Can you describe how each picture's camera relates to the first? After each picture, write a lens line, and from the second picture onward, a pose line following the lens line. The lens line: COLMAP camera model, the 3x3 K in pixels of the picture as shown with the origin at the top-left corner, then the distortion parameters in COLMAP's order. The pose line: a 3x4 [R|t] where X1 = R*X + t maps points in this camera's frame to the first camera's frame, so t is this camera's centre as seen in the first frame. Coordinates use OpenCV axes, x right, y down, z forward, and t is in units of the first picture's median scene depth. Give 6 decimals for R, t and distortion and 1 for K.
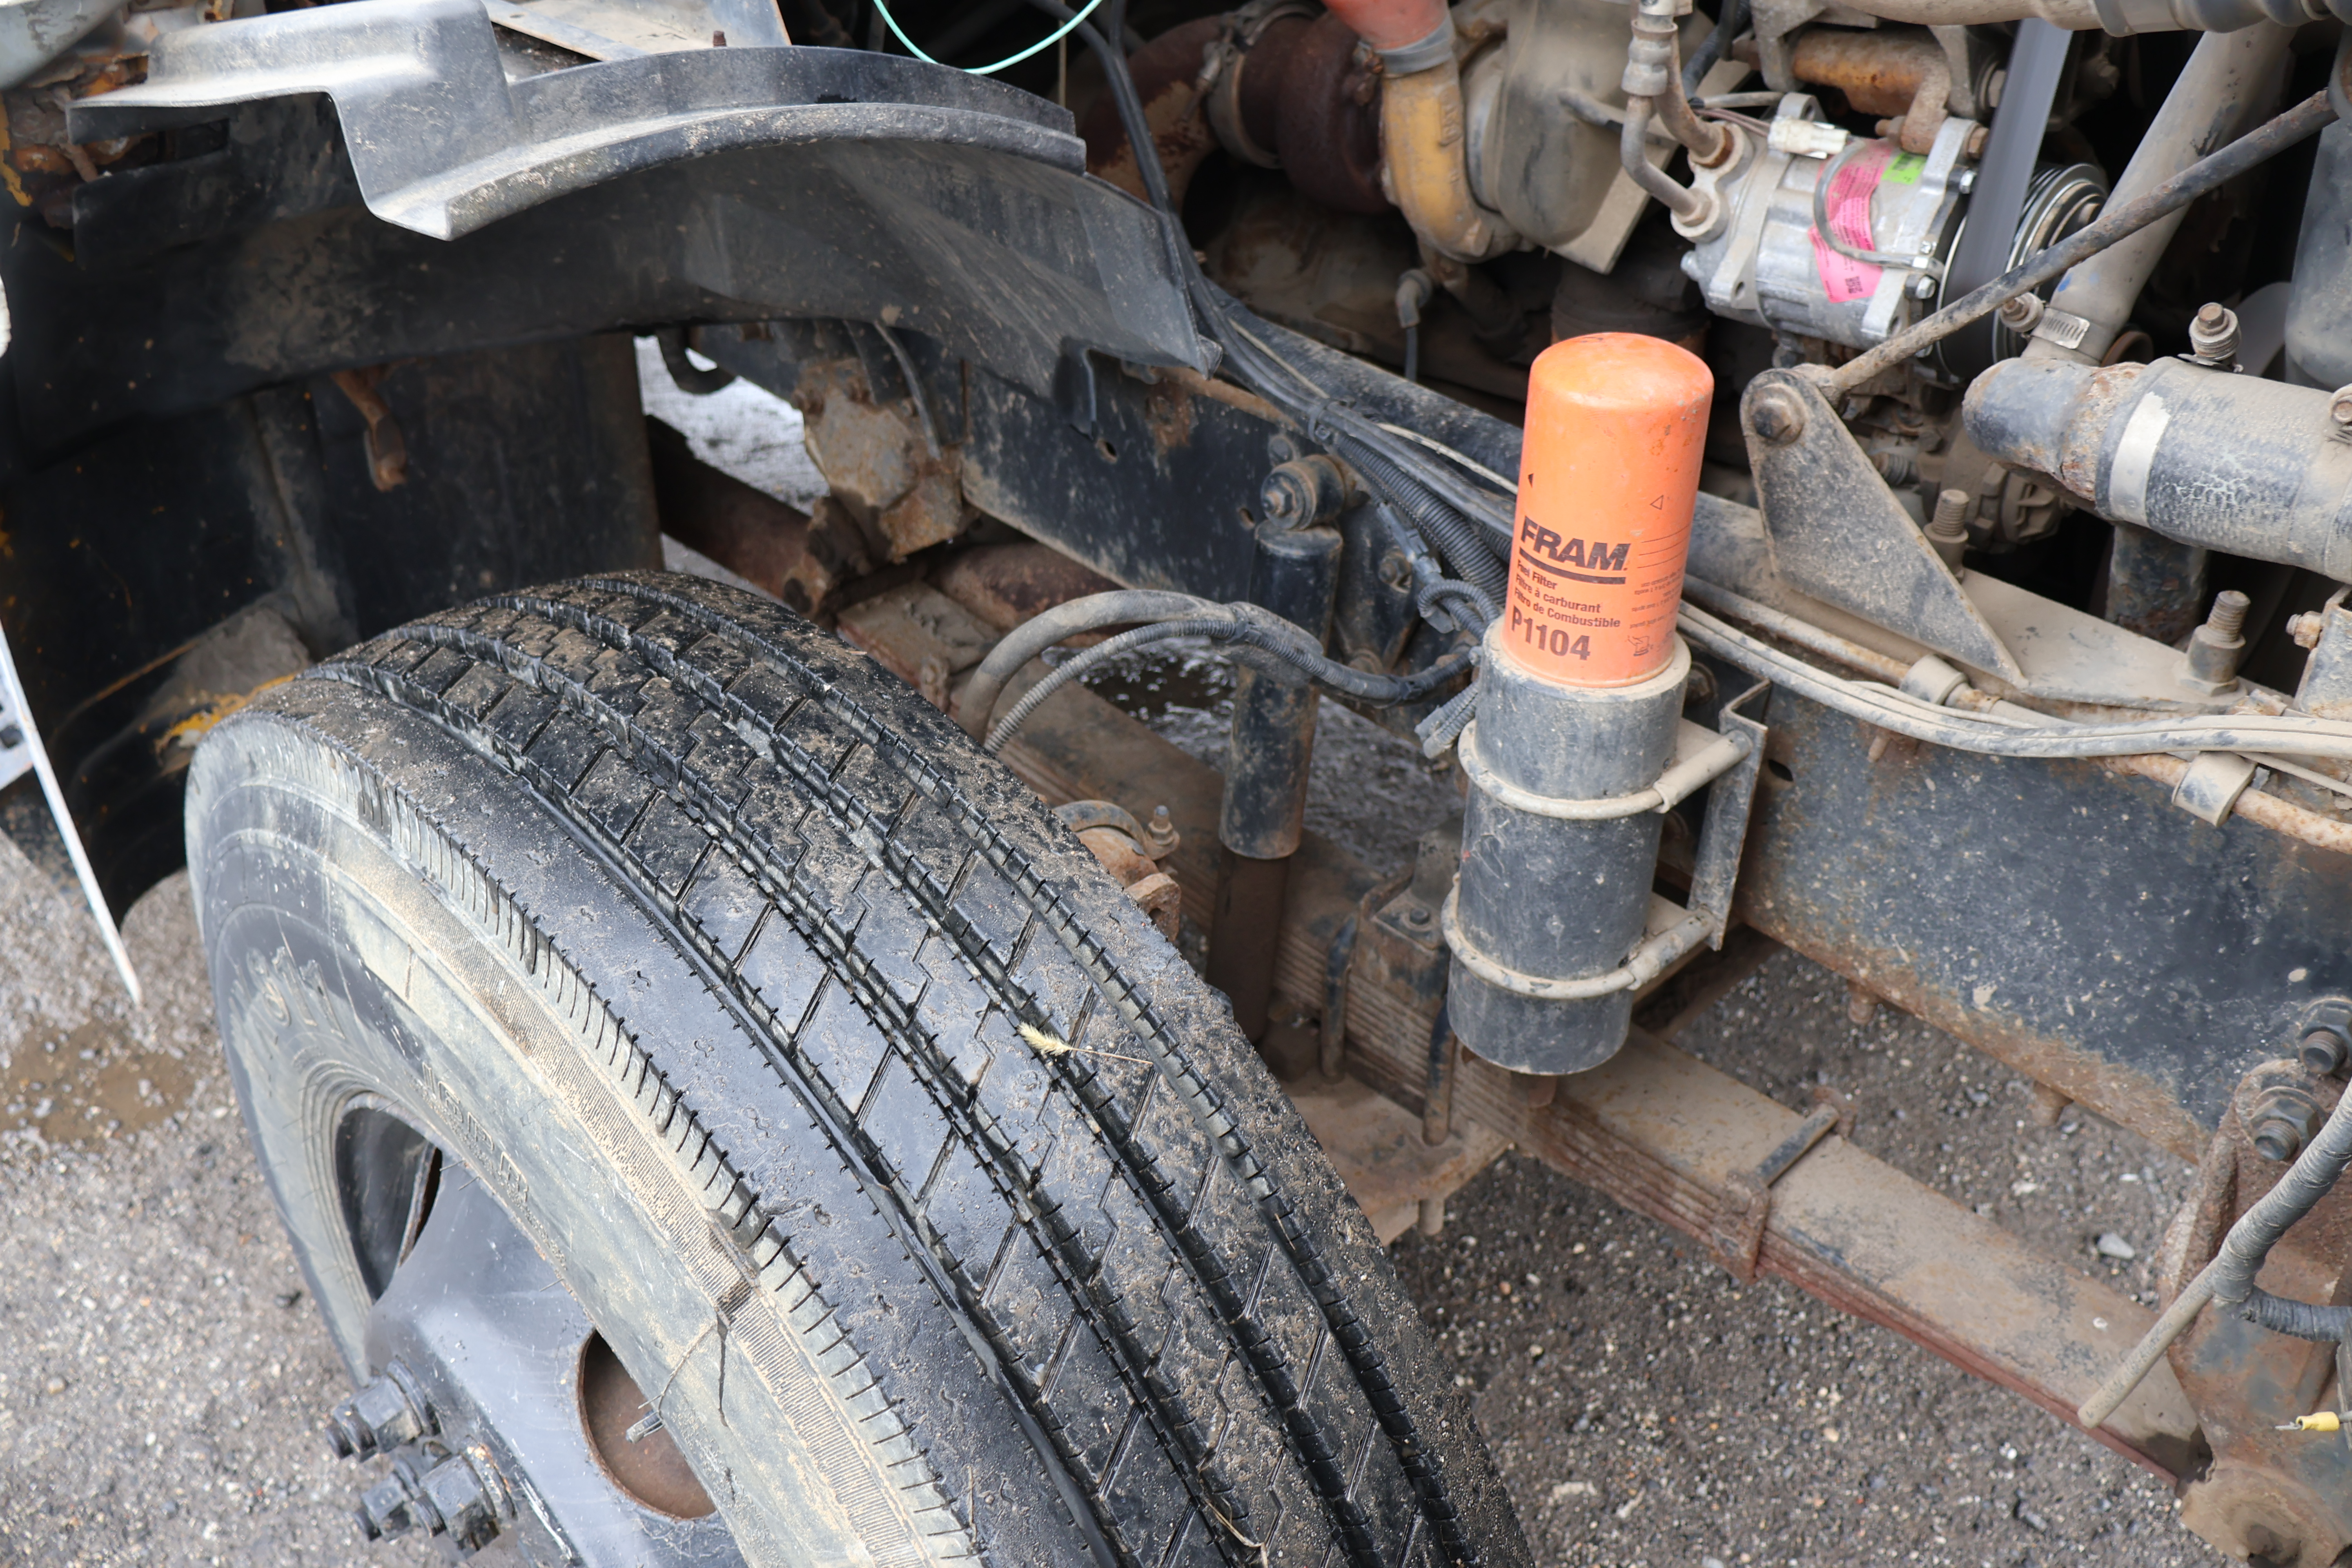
lens RADIAL K [[1968.5, 0, 1175.4], [0, 1968.5, 775.7], [0, 0, 1]] dist [0.001903, -0.003317]
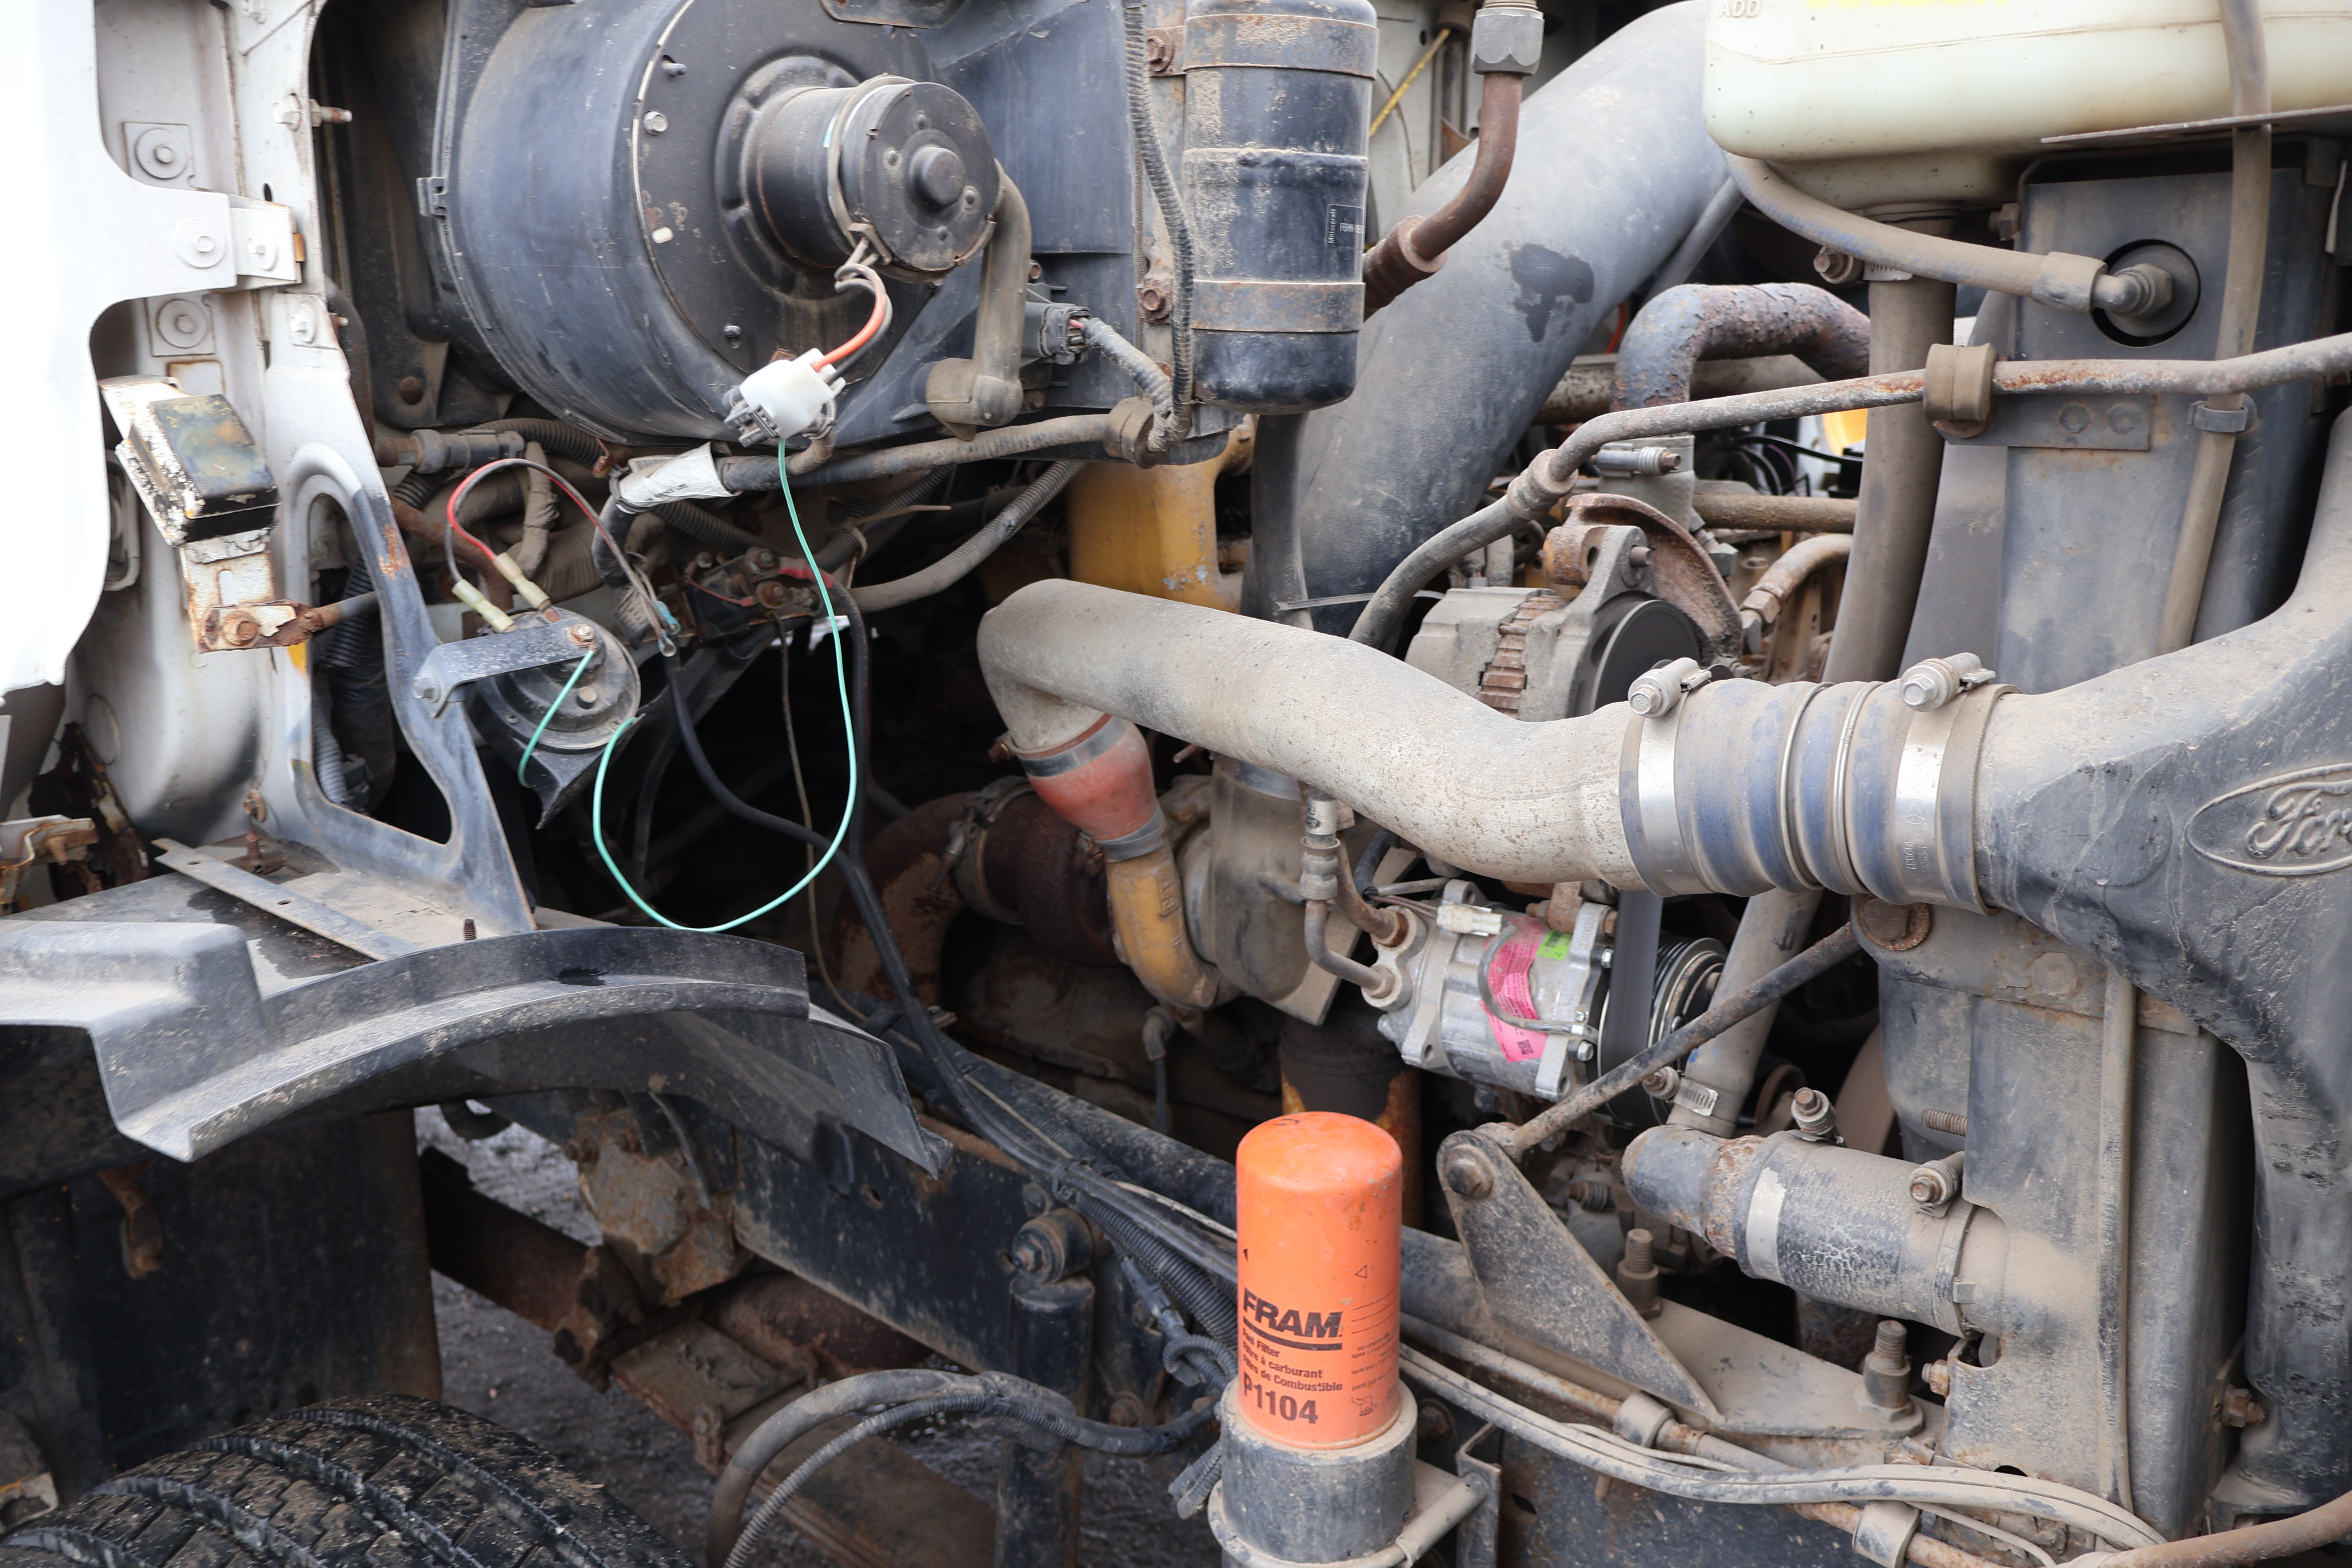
lens RADIAL K [[1968.5, 0, 1175.3], [0, 1968.5, 791.7], [0, 0, 1]] dist [0.001903, -0.003317]
pose [[0.994243, -0.042922, 0.098173, 0.045530], [0.070752, 0.951086, -0.300715, -0.066799], [-0.080464, 0.305930, 0.948648, -0.083463]]
